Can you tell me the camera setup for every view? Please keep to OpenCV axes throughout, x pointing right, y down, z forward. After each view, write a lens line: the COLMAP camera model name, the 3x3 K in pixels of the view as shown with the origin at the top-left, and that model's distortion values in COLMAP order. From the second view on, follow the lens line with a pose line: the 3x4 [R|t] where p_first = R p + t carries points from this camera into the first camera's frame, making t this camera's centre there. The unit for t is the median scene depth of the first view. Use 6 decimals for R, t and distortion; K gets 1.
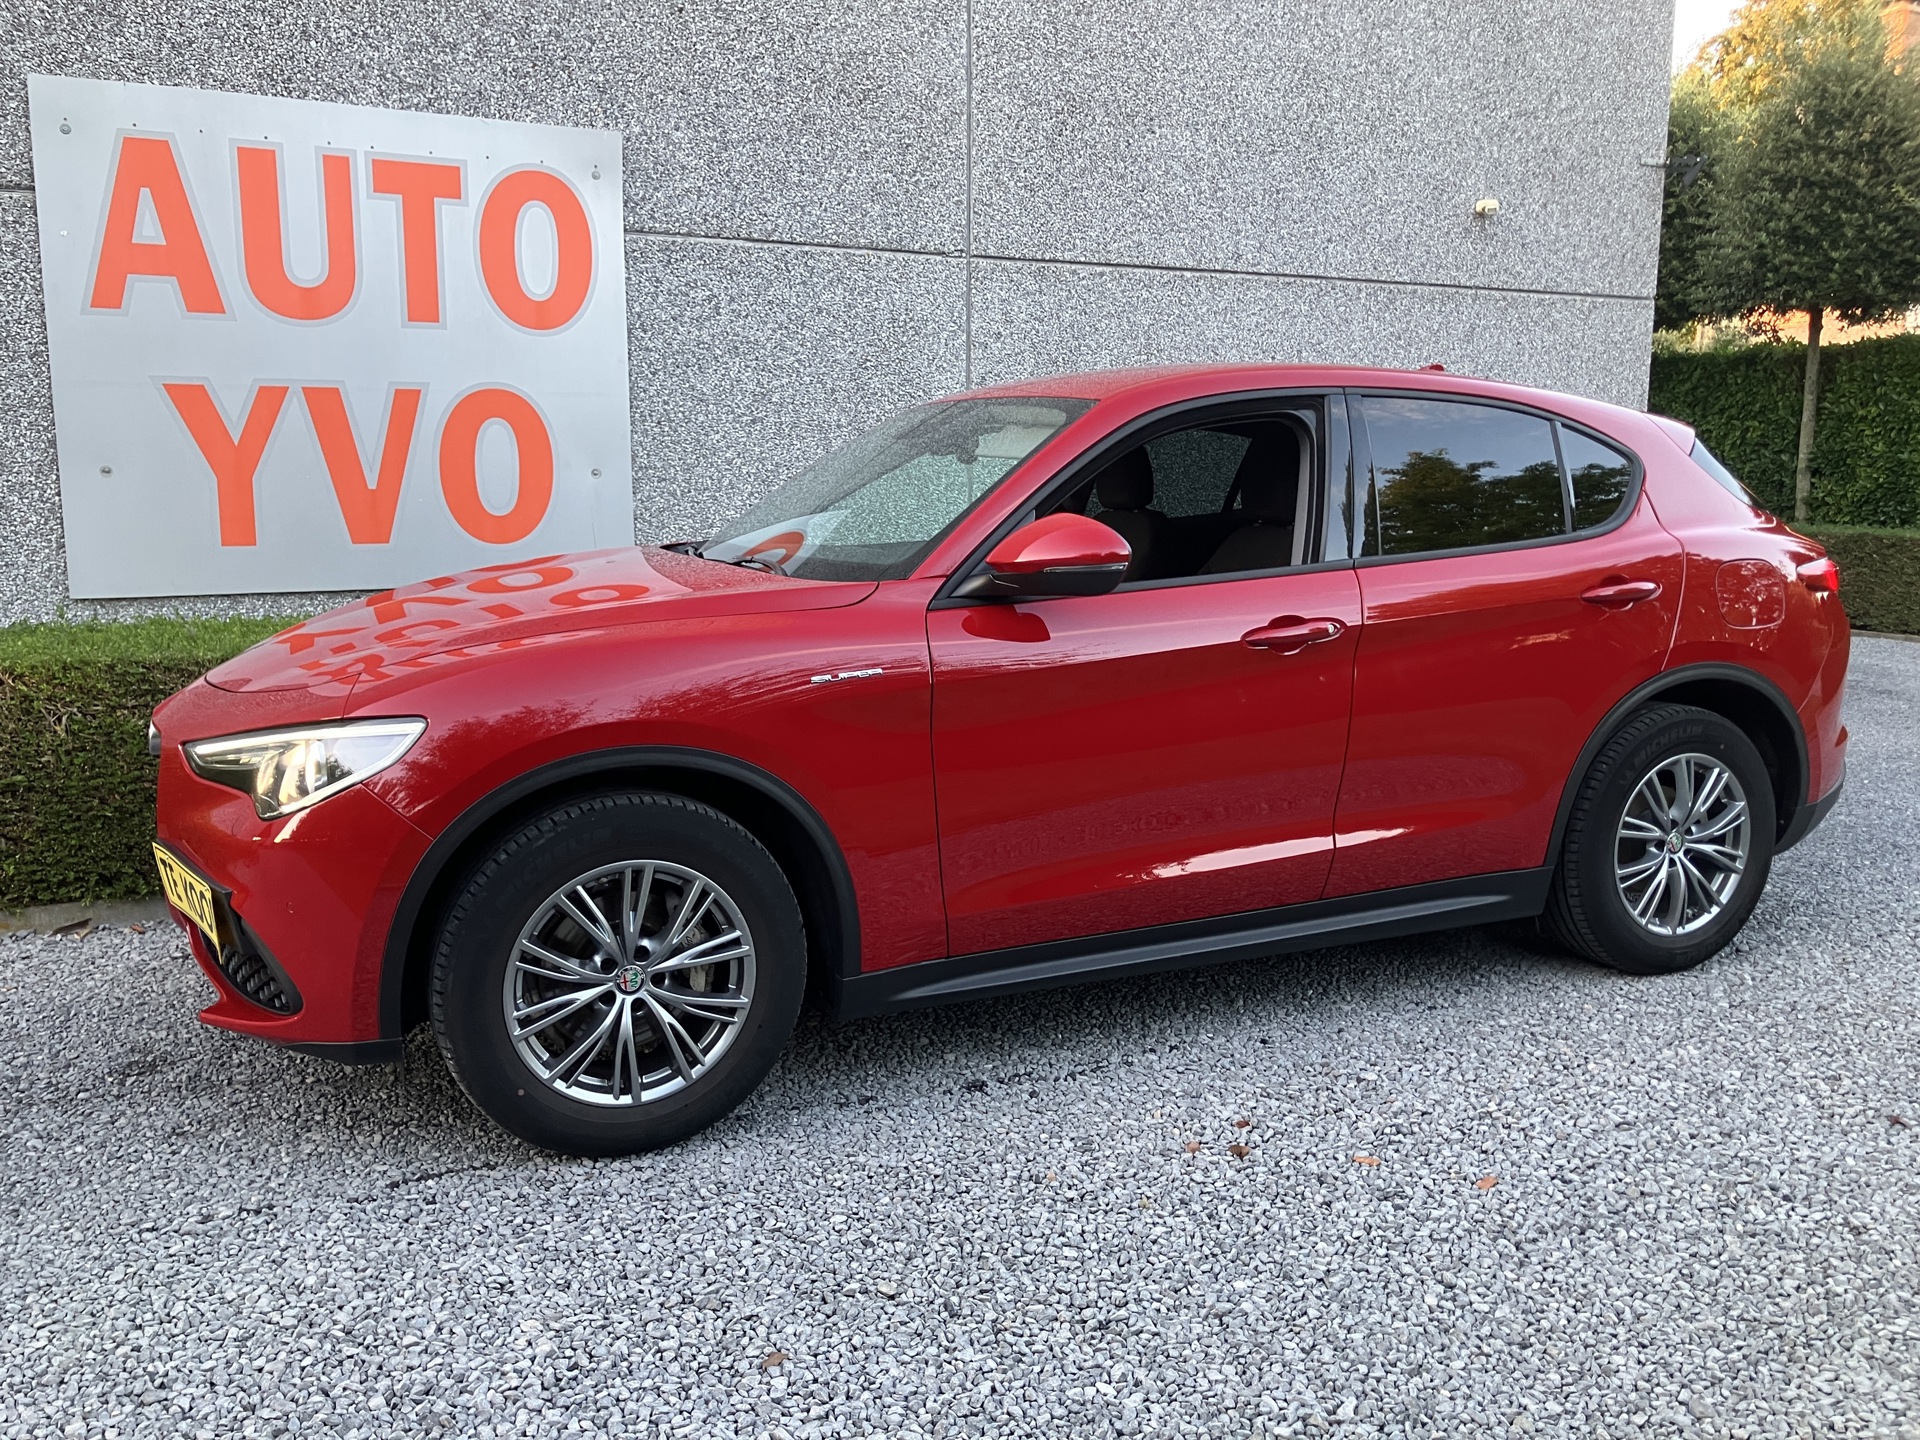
lens RADIAL K [[1593.8, 0, 958.0], [0, 1593.8, 713.8], [0, 0, 1]] dist [0.010605, 0.002149]
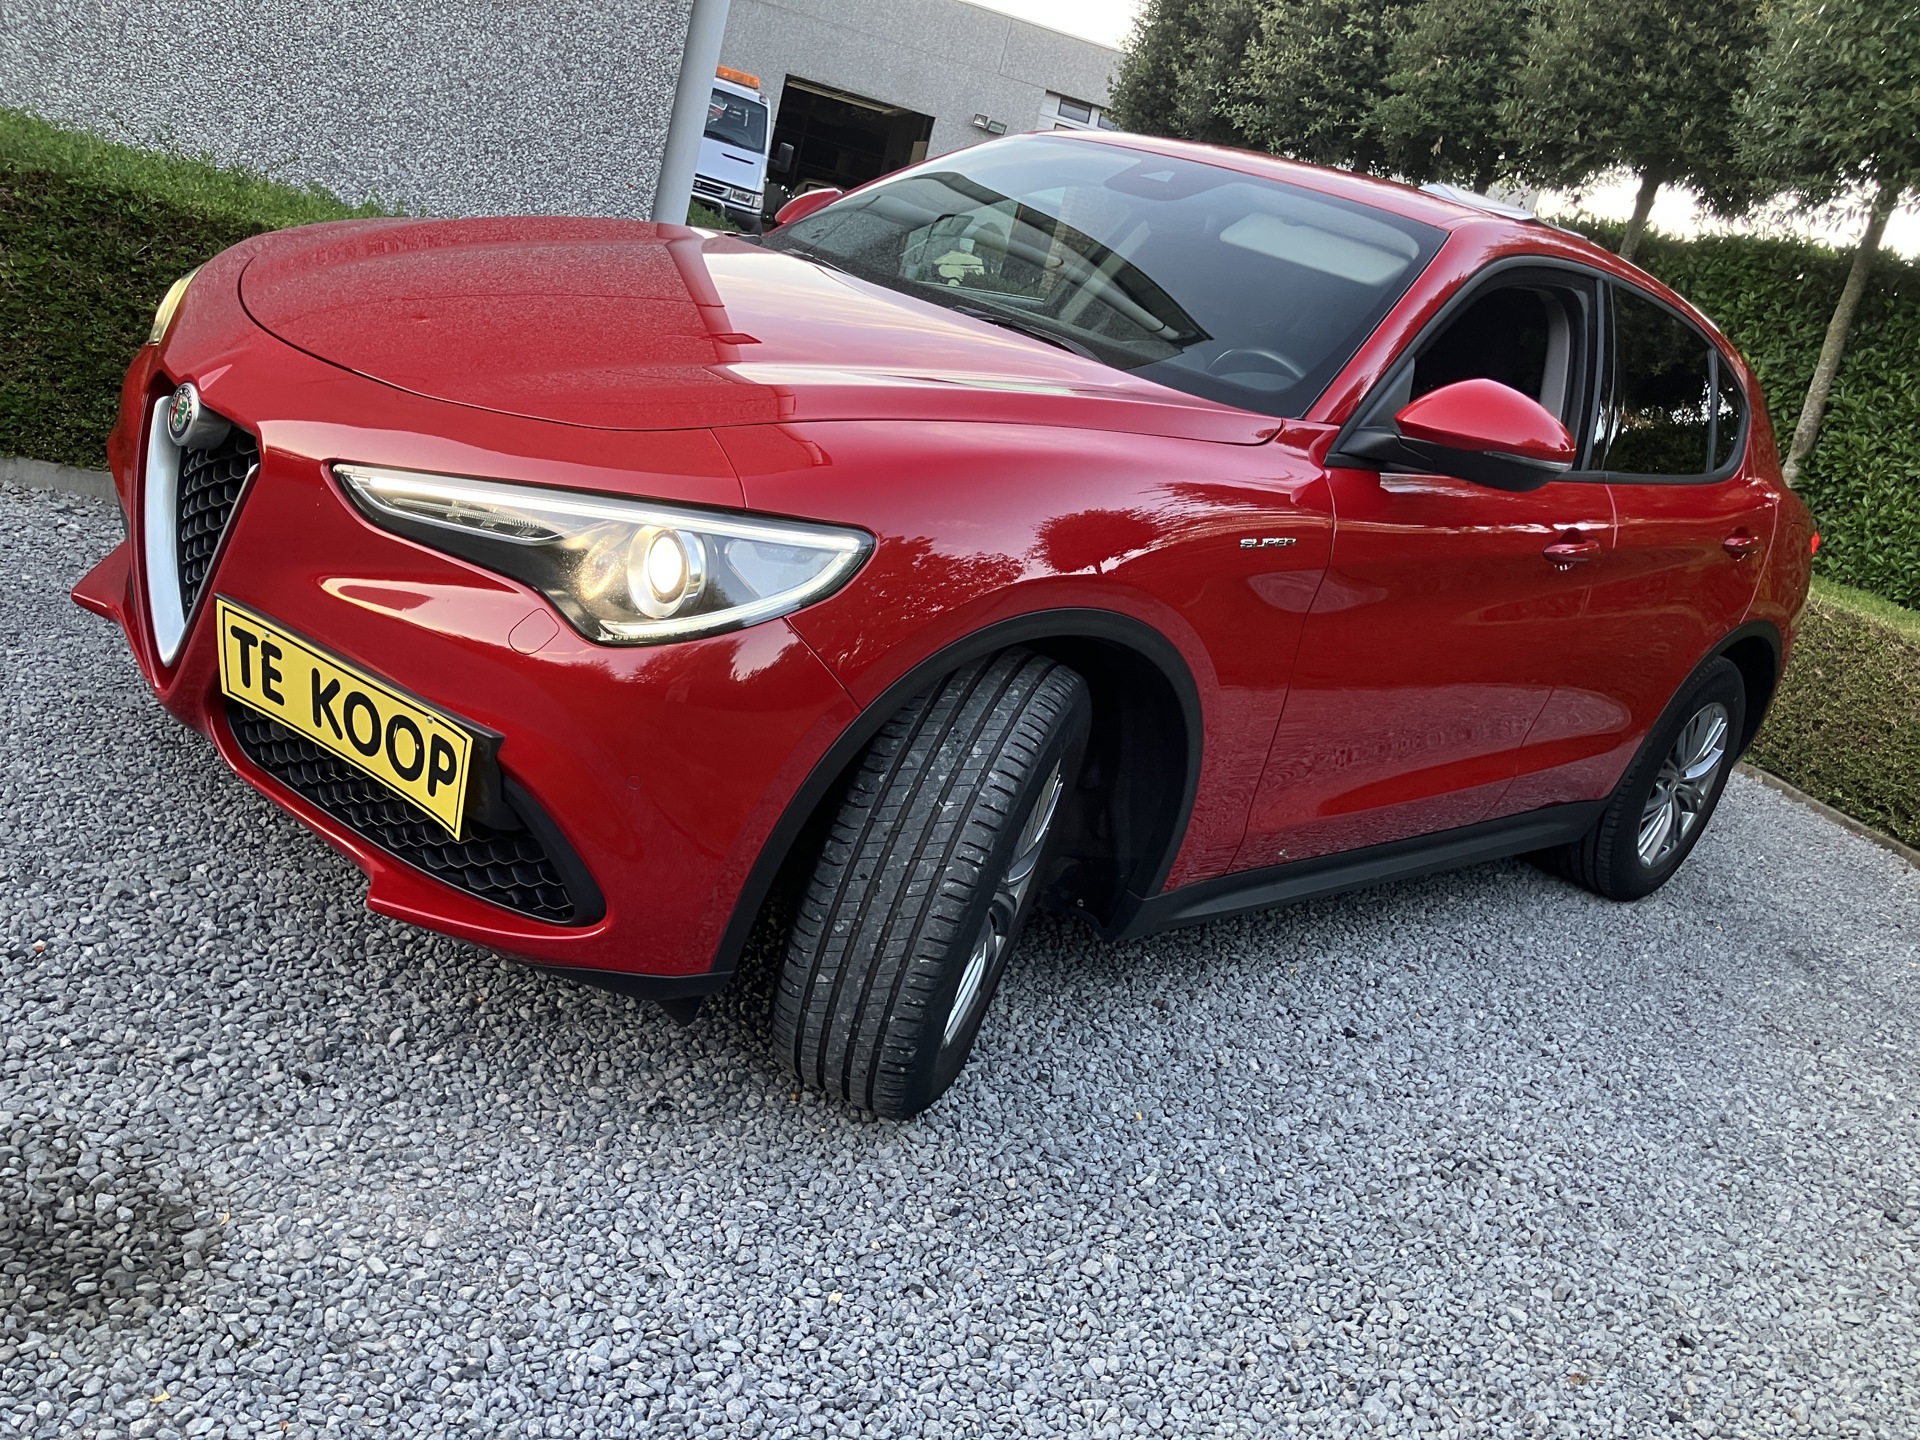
lens RADIAL K [[1593.8, 0, 1011.3], [0, 1593.8, 713.7], [0, 0, 1]] dist [0.010605, 0.002149]
pose [[0.902486, 0.123549, 0.412620, -0.269881], [-0.197473, 0.970049, 0.141458, -0.015166], [-0.382785, -0.209145, 0.899852, 0.172103]]
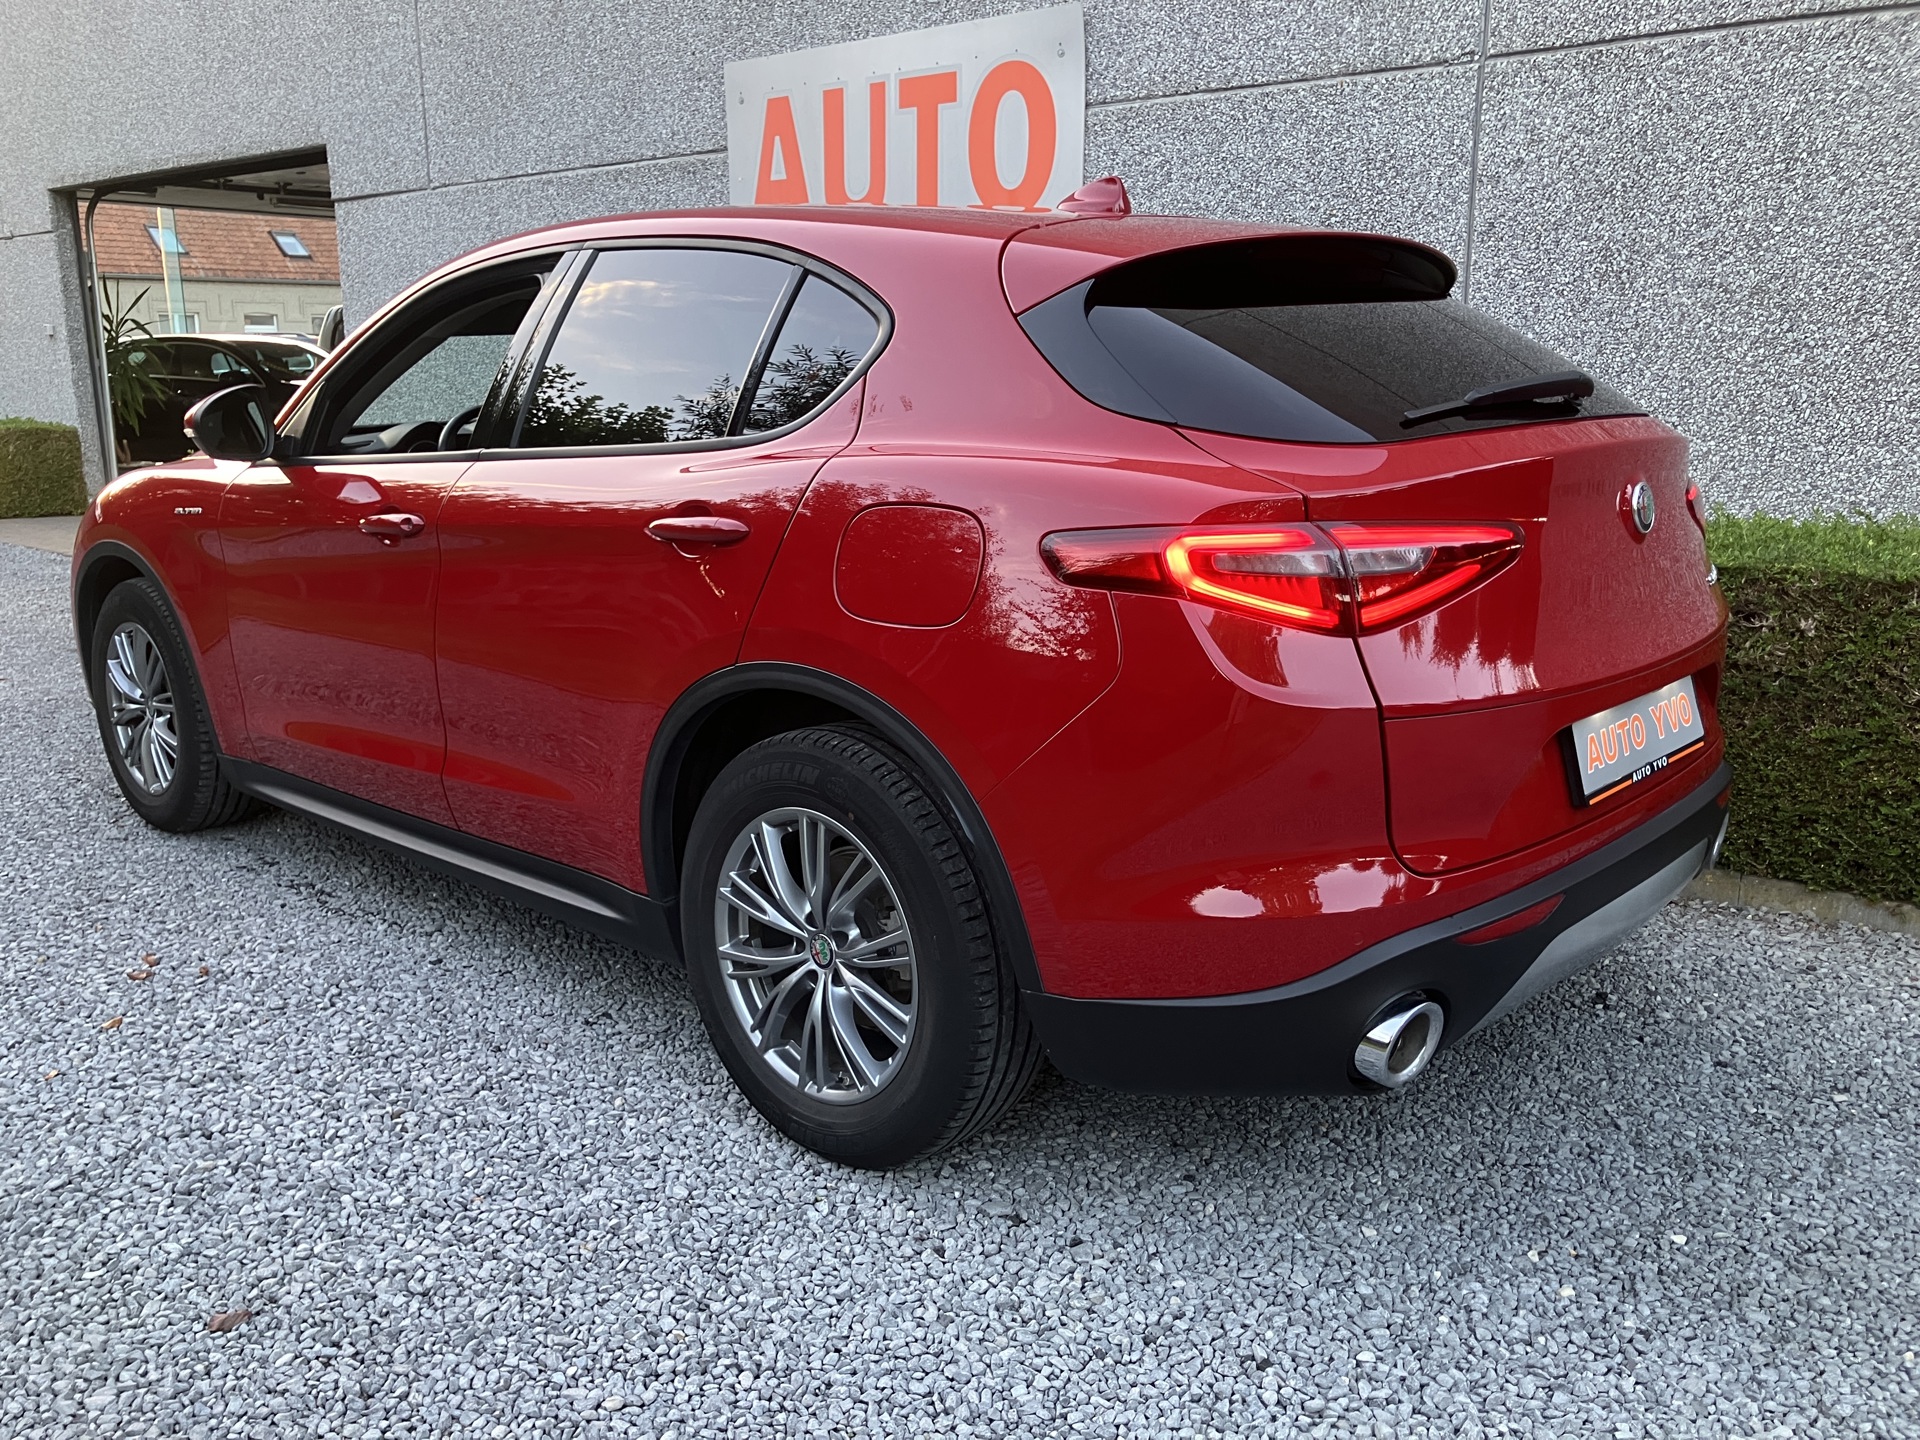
lens RADIAL K [[1593.8, 0, 943.0], [0, 1593.8, 708.7], [0, 0, 1]] dist [0.010605, 0.002149]
pose [[0.384071, 0.195844, -0.902294, 0.720504], [-0.141719, 0.978169, 0.151988, -0.079788], [0.912362, 0.069498, 0.403441, 0.563392]]
